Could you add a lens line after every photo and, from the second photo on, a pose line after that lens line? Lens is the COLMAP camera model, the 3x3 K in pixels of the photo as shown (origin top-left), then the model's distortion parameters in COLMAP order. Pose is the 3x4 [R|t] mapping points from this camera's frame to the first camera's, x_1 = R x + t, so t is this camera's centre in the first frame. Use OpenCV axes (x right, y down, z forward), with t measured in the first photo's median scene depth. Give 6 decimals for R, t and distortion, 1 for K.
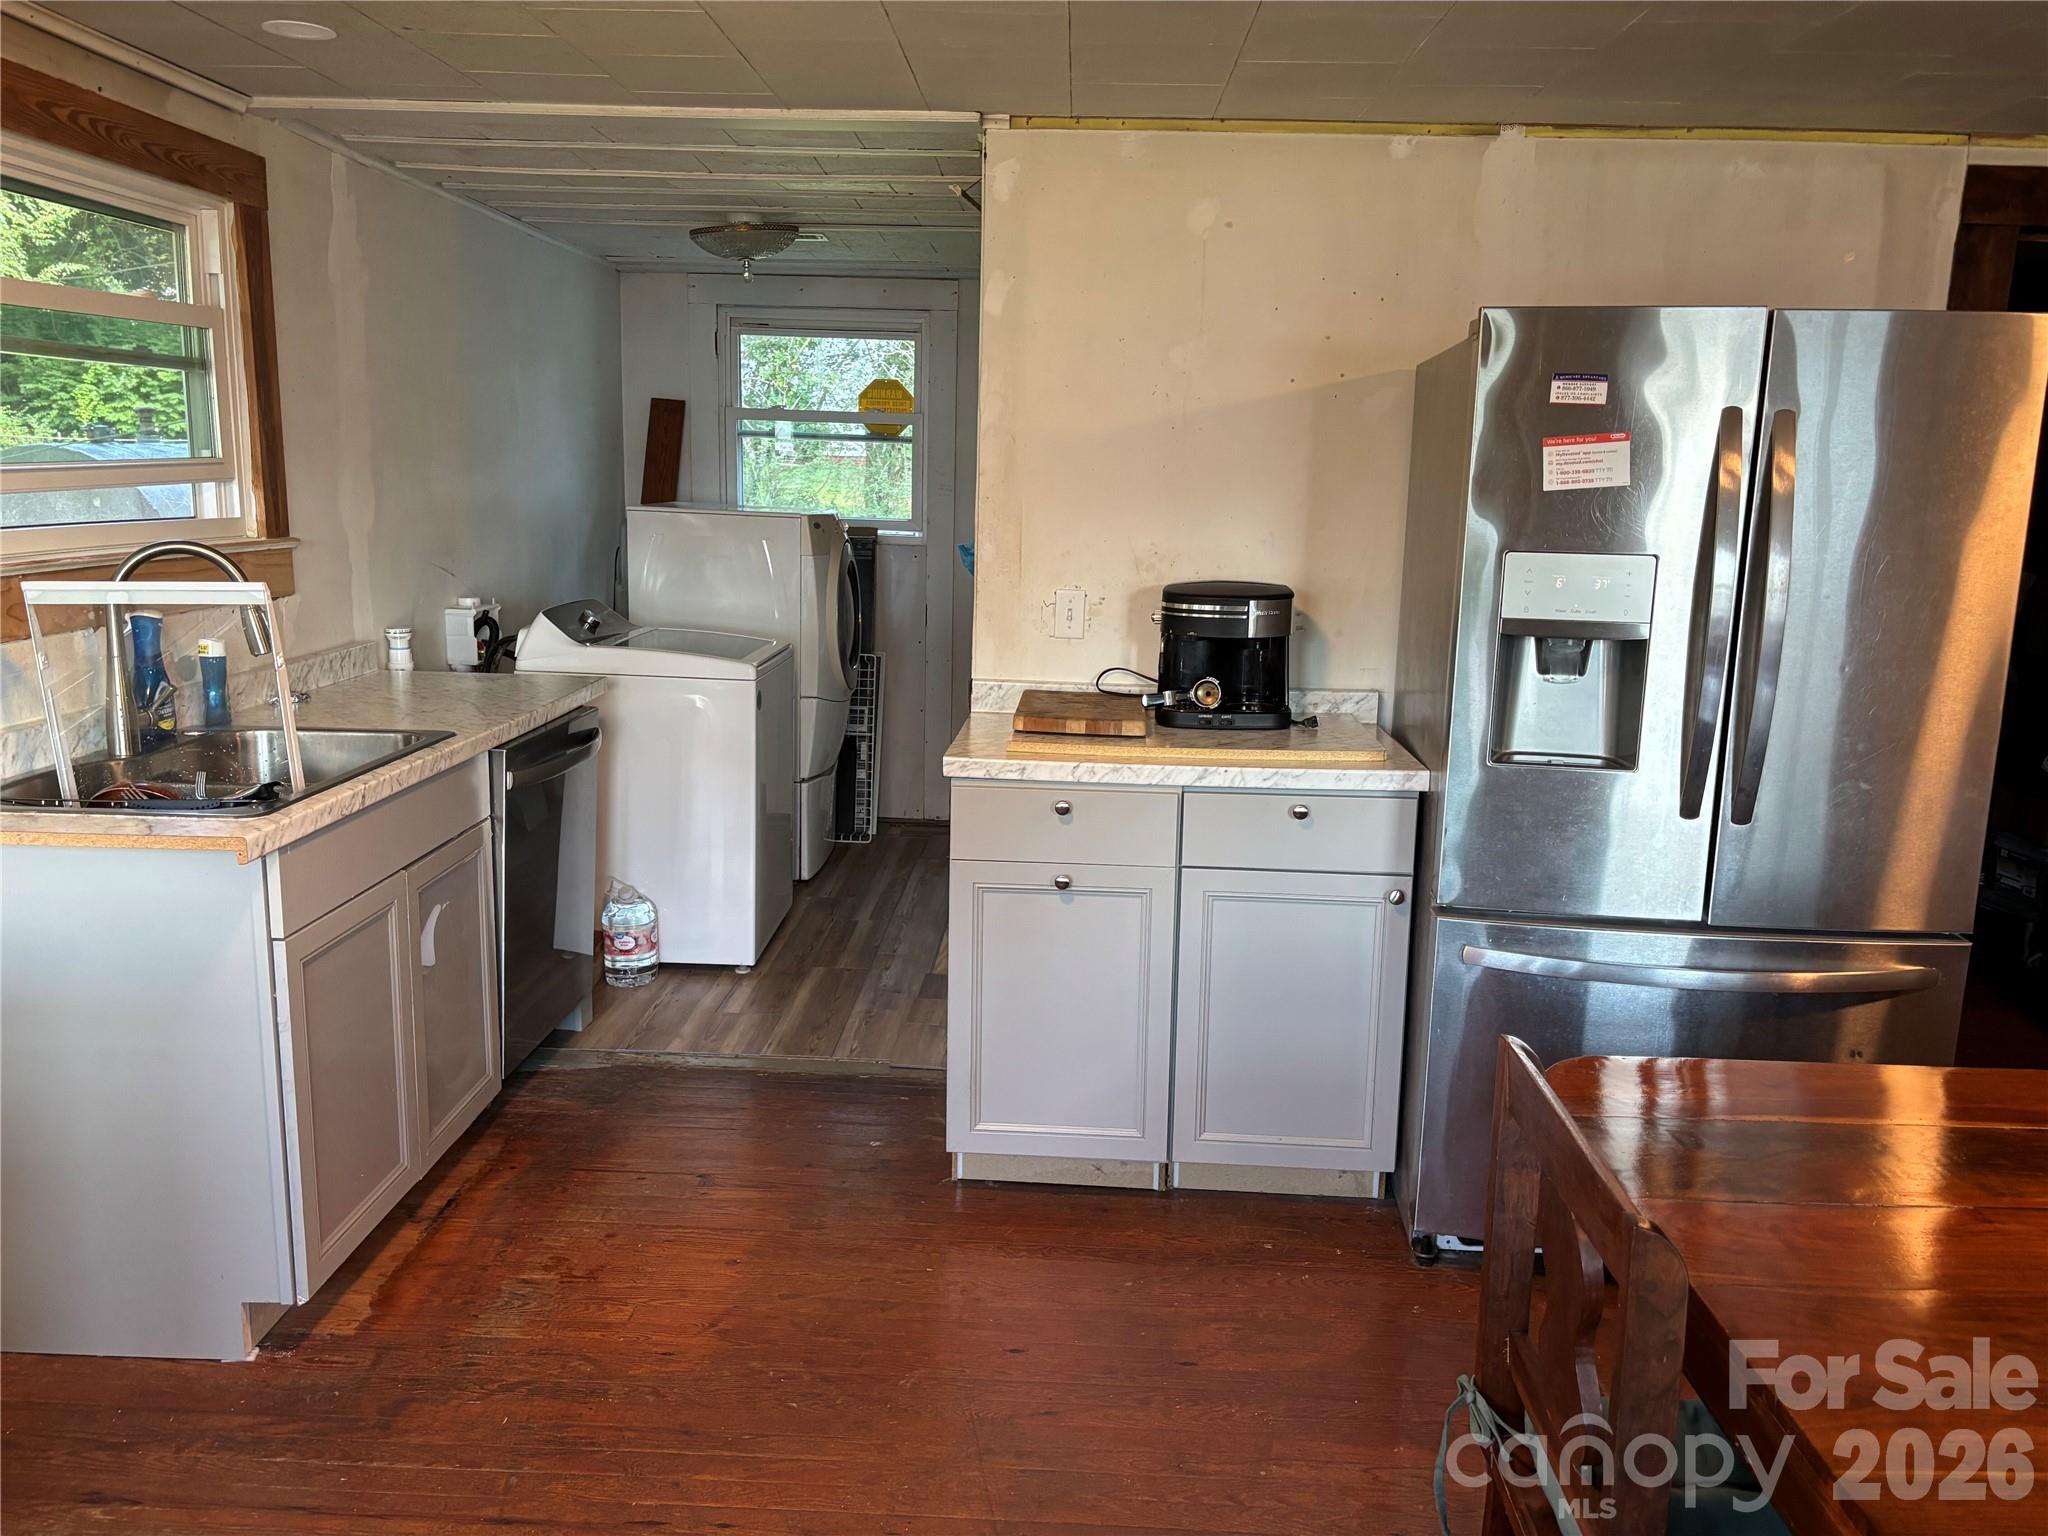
lens RADIAL K [[1559.5, 0, 1008.7], [0, 1559.5, 770.5], [0, 0, 1]] dist [0.042103, -0.038713]
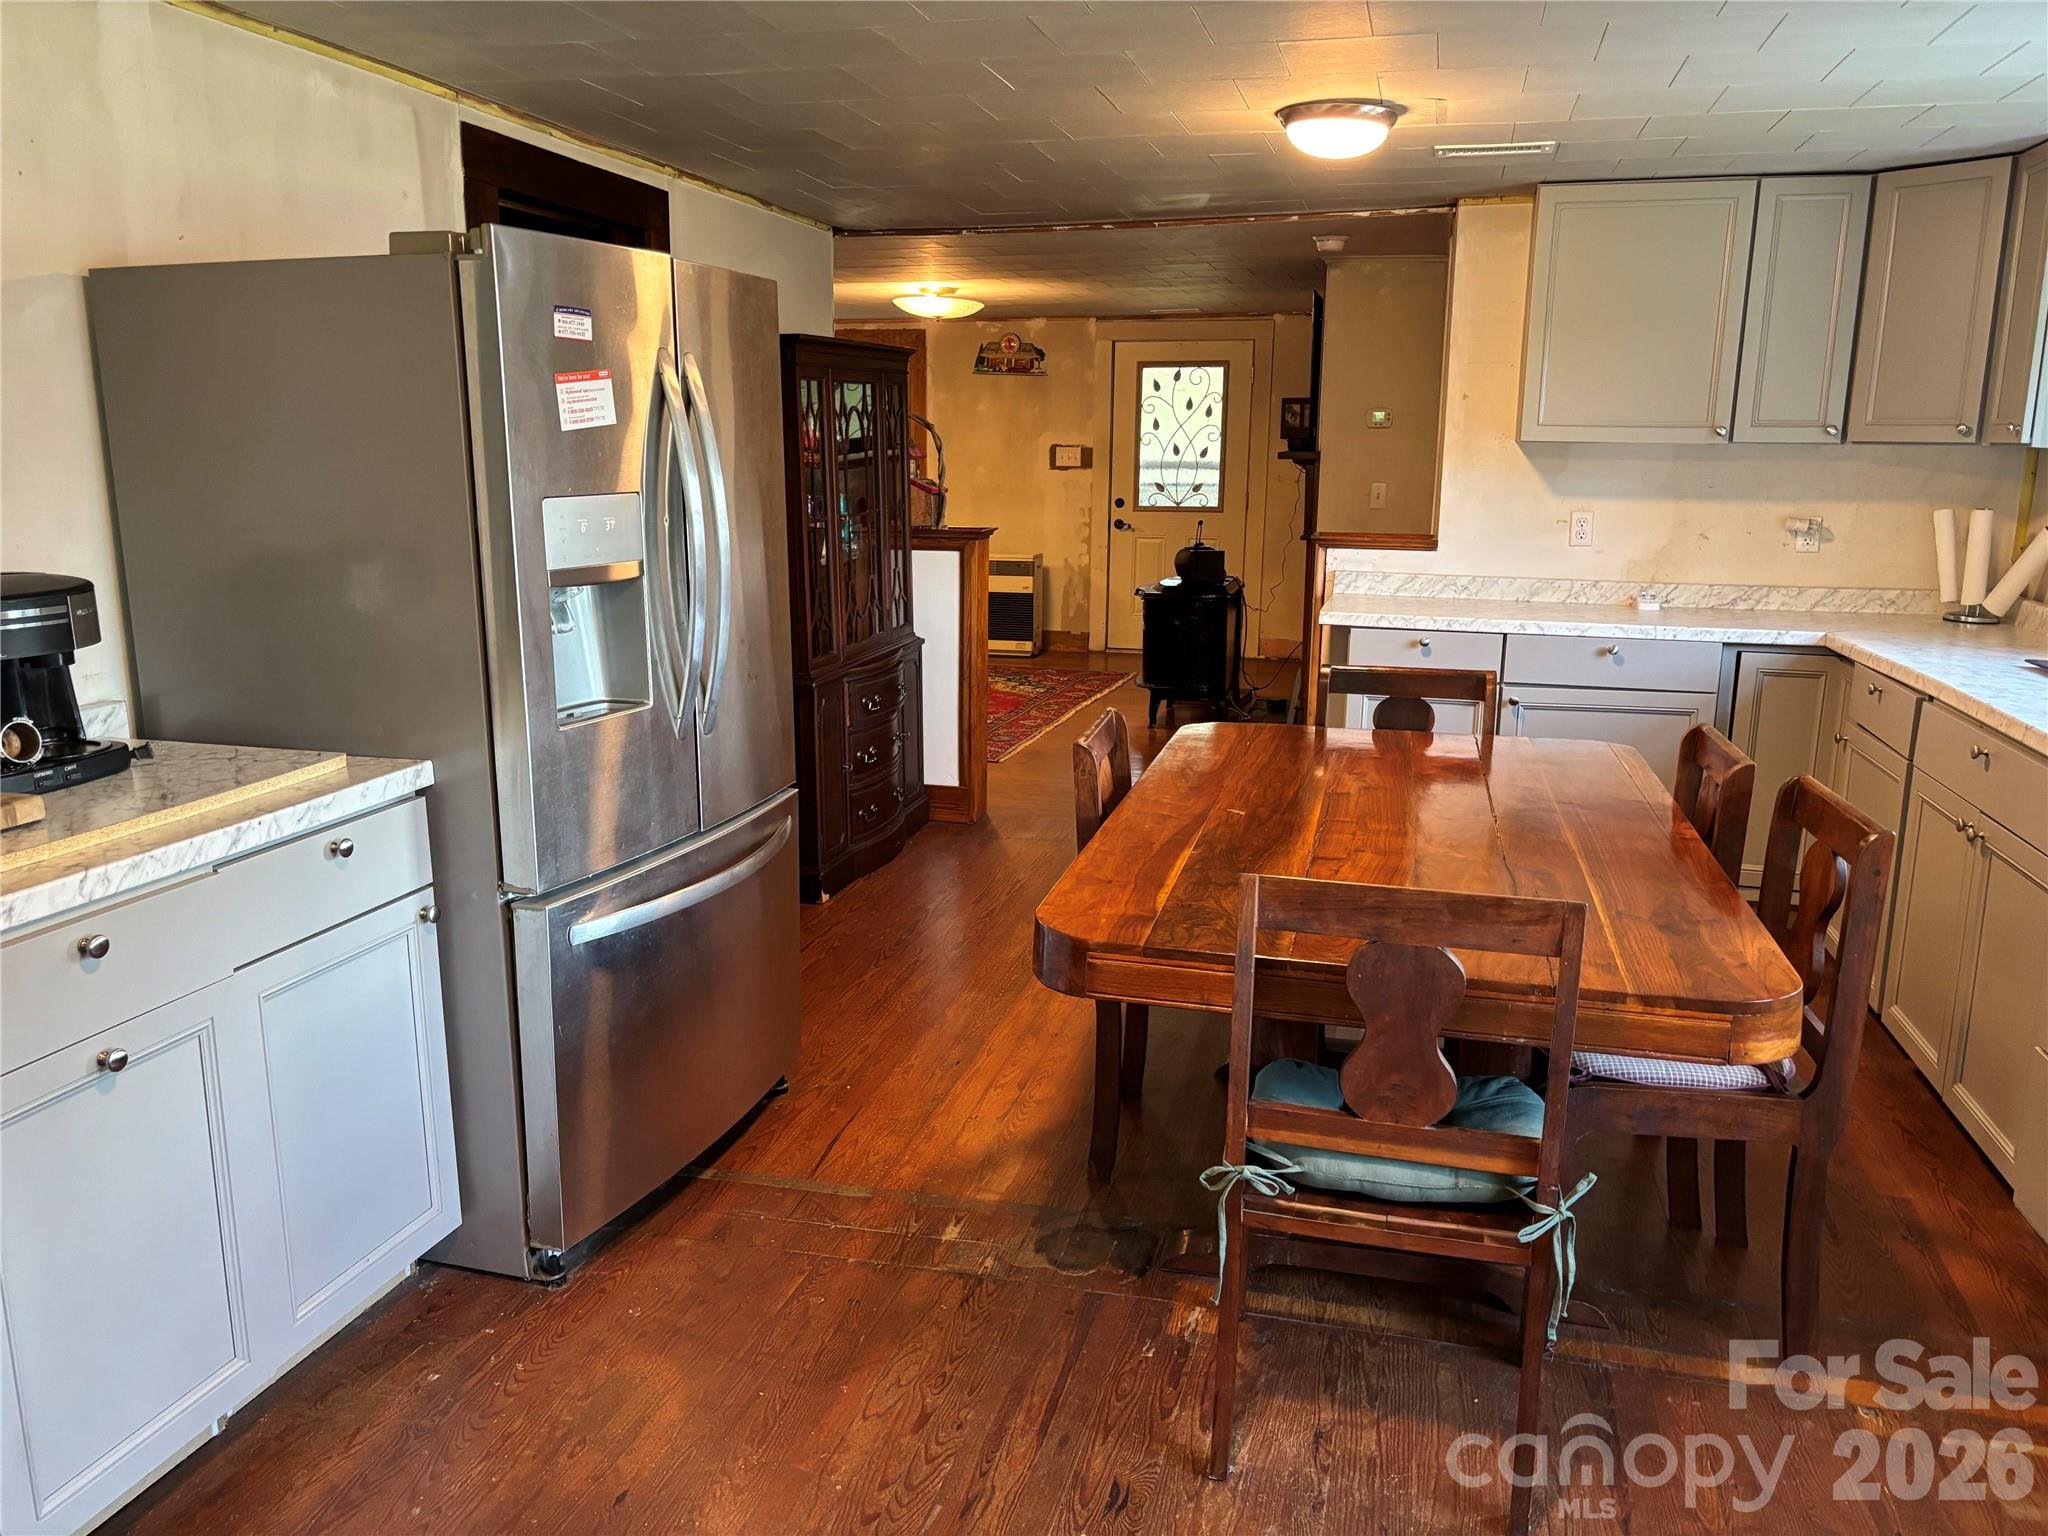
lens RADIAL K [[1559.5, 0, 1018.9], [0, 1559.5, 772.2], [0, 0, 1]] dist [0.042103, -0.038713]
pose [[0.216413, -0.227162, 0.949507, -0.482110], [0.188199, 0.964020, 0.187740, -0.094923], [-0.957991, 0.138067, 0.251378, 0.474475]]
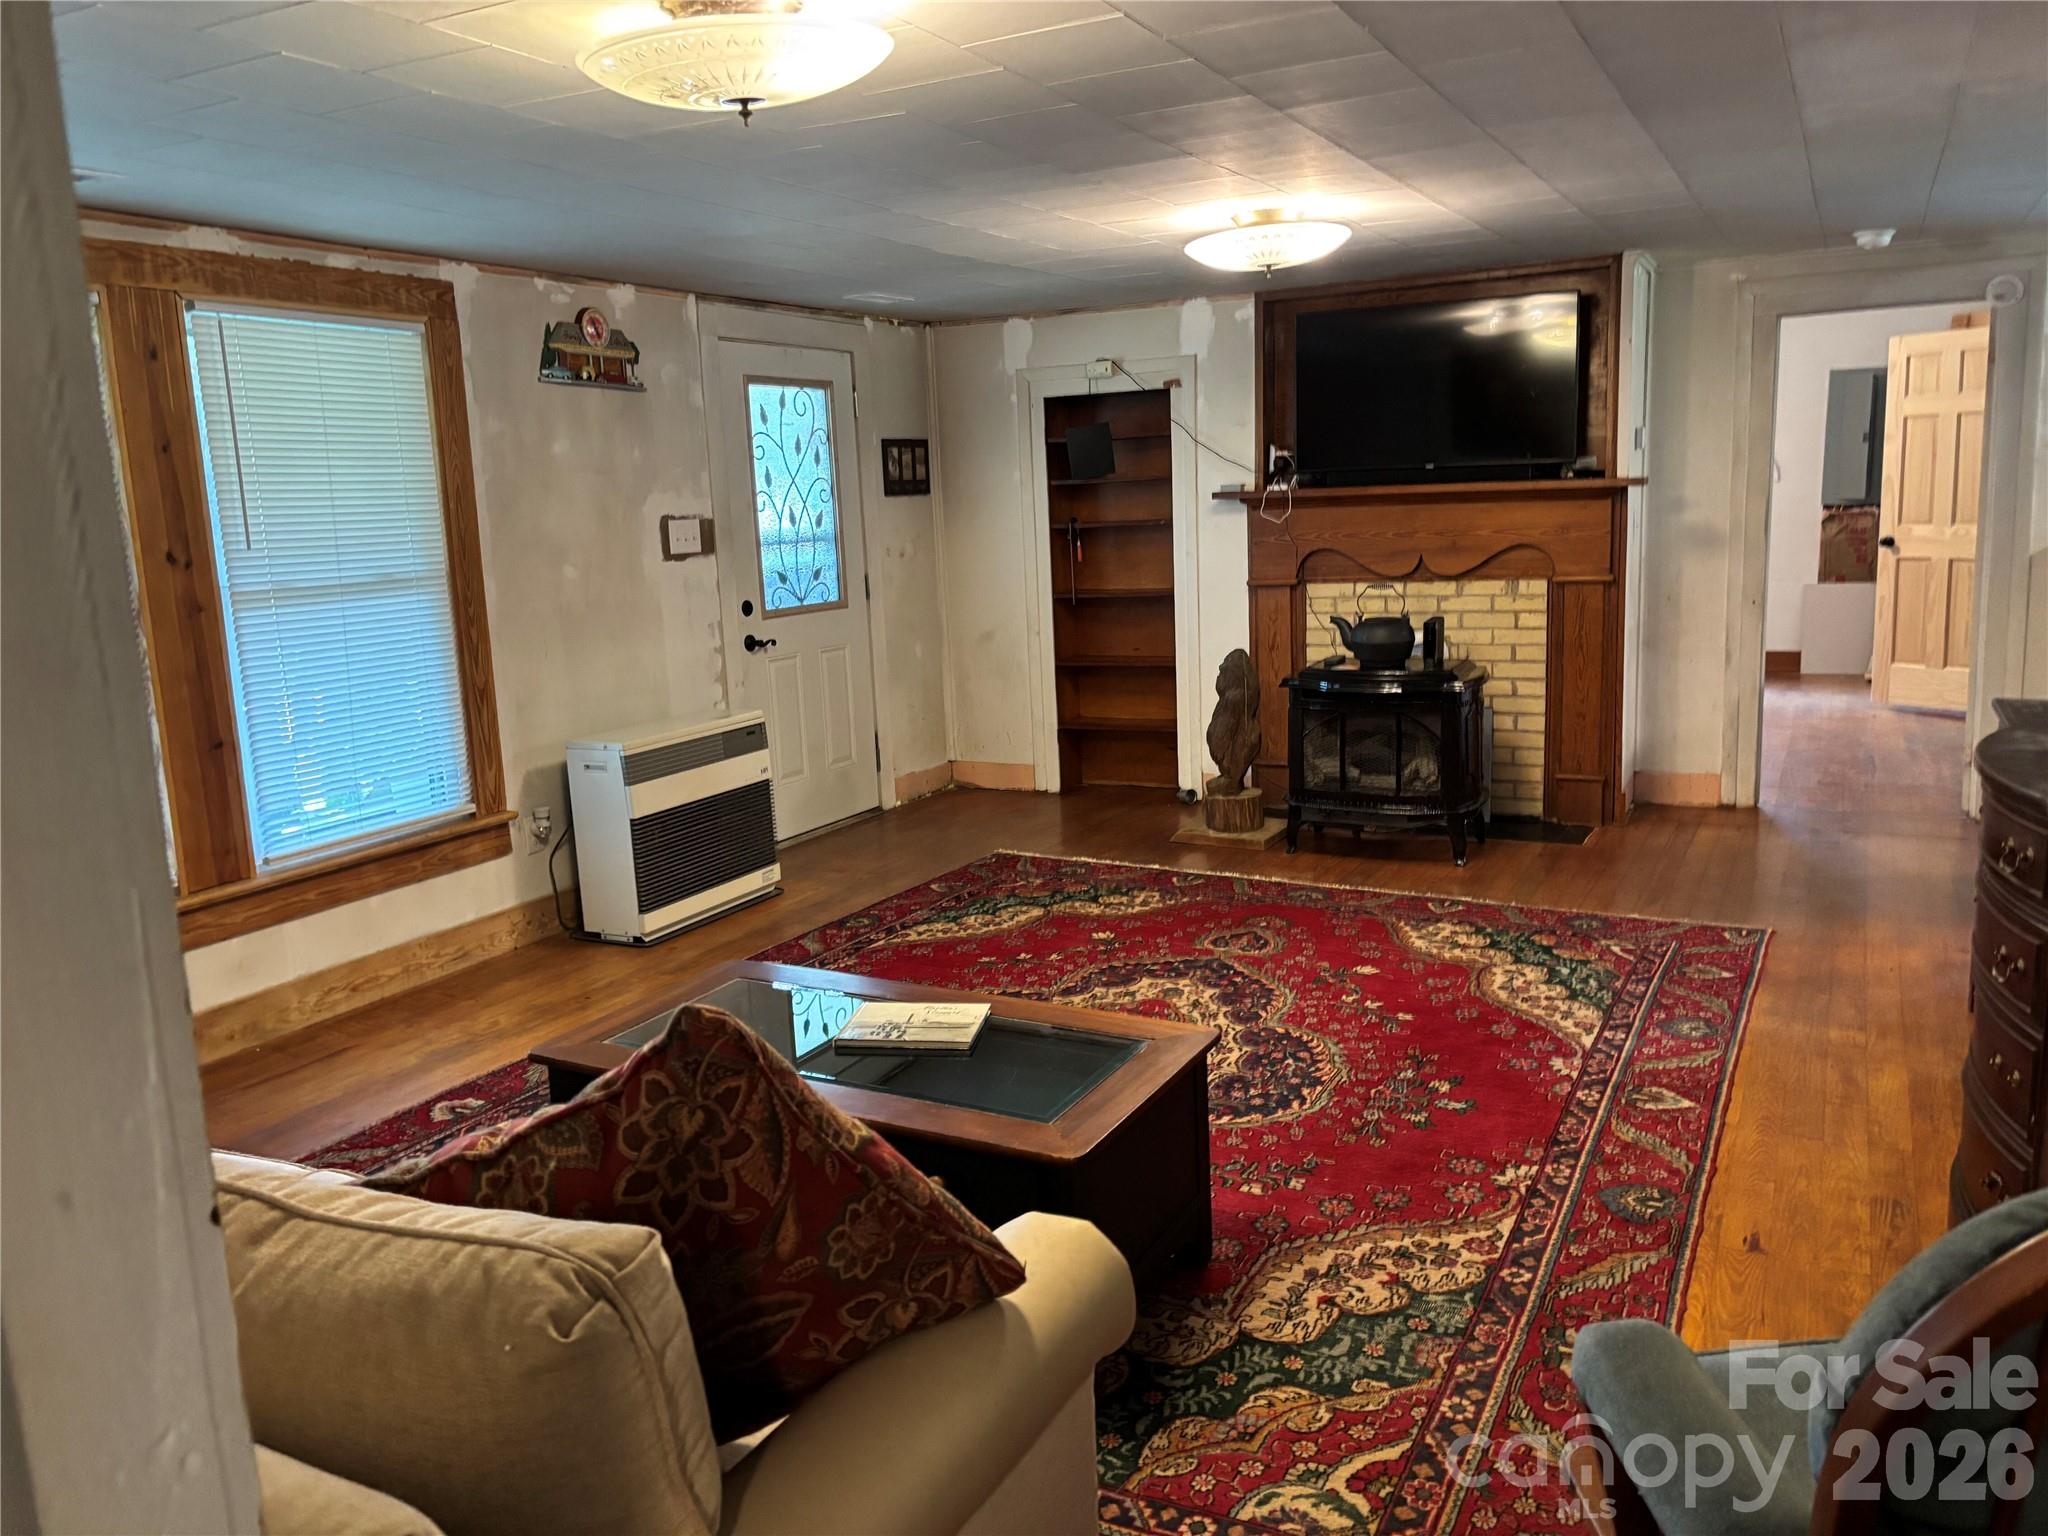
lens RADIAL K [[1559.5, 0, 1037.2], [0, 1559.5, 769.3], [0, 0, 1]] dist [0.042103, -0.038713]
pose [[-0.900435, -0.063254, 0.430368, 1.718362], [0.105116, 0.928408, 0.356382, -0.472929], [-0.422100, 0.366137, -0.829322, 2.652859]]
